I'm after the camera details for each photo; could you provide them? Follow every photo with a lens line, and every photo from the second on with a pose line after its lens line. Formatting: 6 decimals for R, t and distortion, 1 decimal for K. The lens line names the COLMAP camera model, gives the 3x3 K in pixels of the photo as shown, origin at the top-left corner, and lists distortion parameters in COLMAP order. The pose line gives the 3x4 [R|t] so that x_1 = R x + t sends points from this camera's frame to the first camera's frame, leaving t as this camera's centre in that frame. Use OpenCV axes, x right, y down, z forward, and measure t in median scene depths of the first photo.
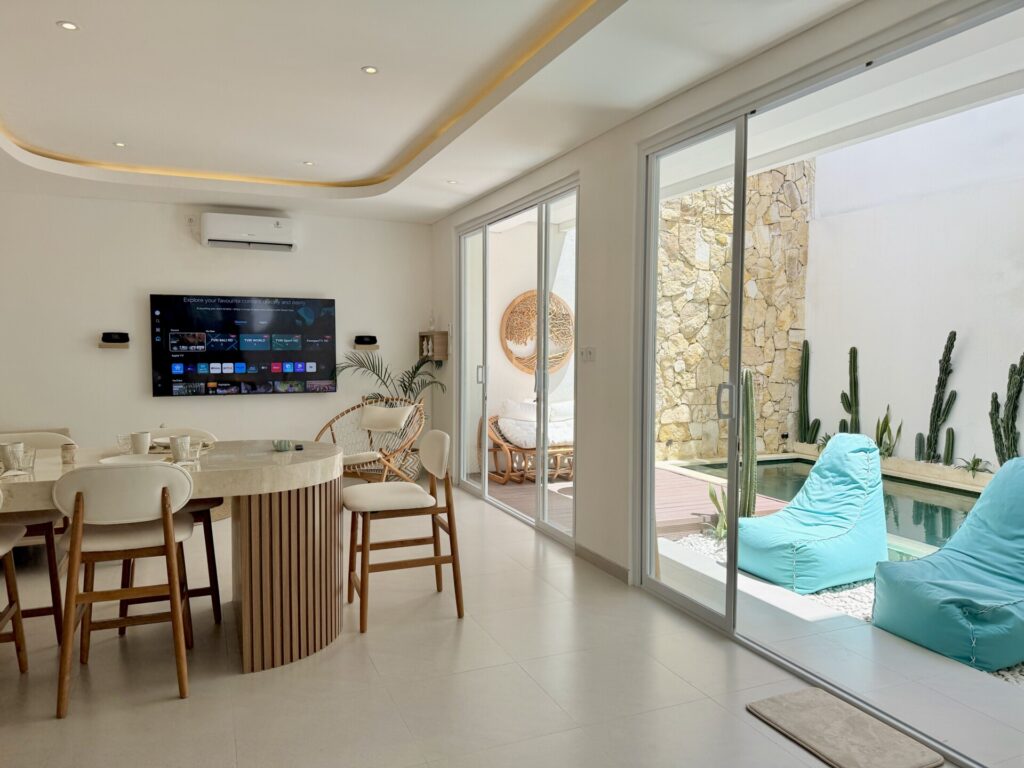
lens RADIAL K [[716.4, 0, 512.0], [0, 716.4, 384.0], [0, 0, 1]] dist [0.107989, -0.149643]
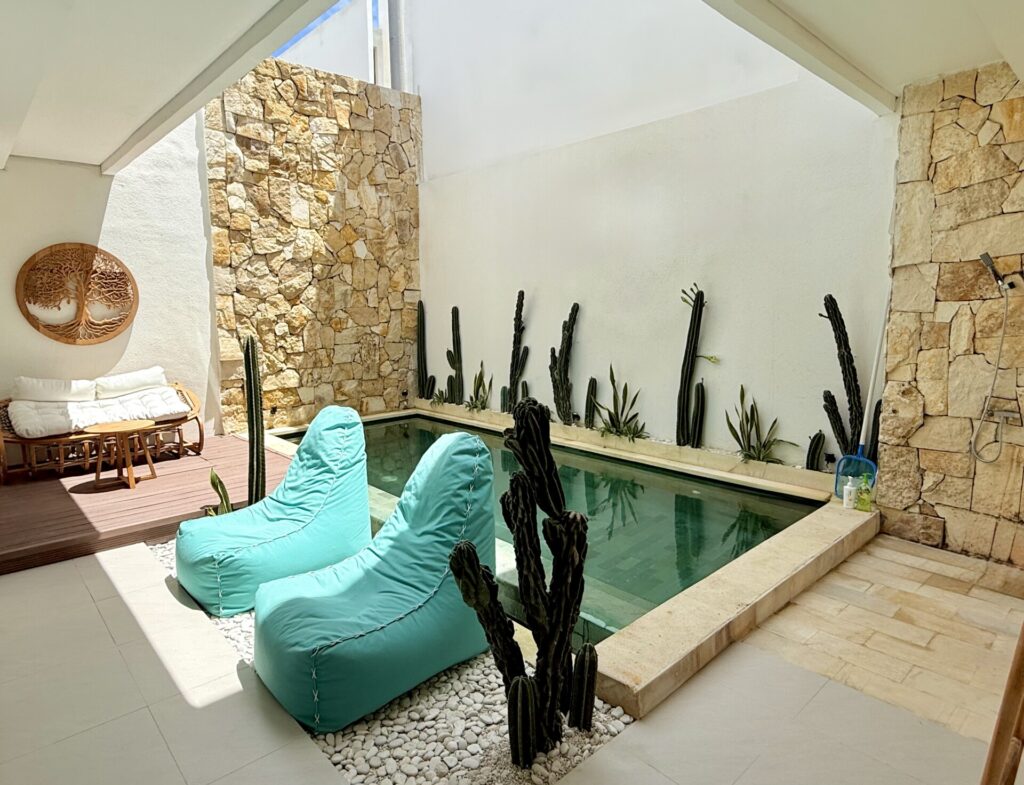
lens RADIAL K [[613.6, 0, 510.4], [0, 613.6, 370.4], [0, 0, 1]] dist [0.000796, -0.000590]
pose [[0.942602, -0.050328, 0.330105, 0.246711], [0.033293, 0.997815, 0.057061, -0.006633], [-0.332255, -0.042796, 0.942218, 0.134956]]
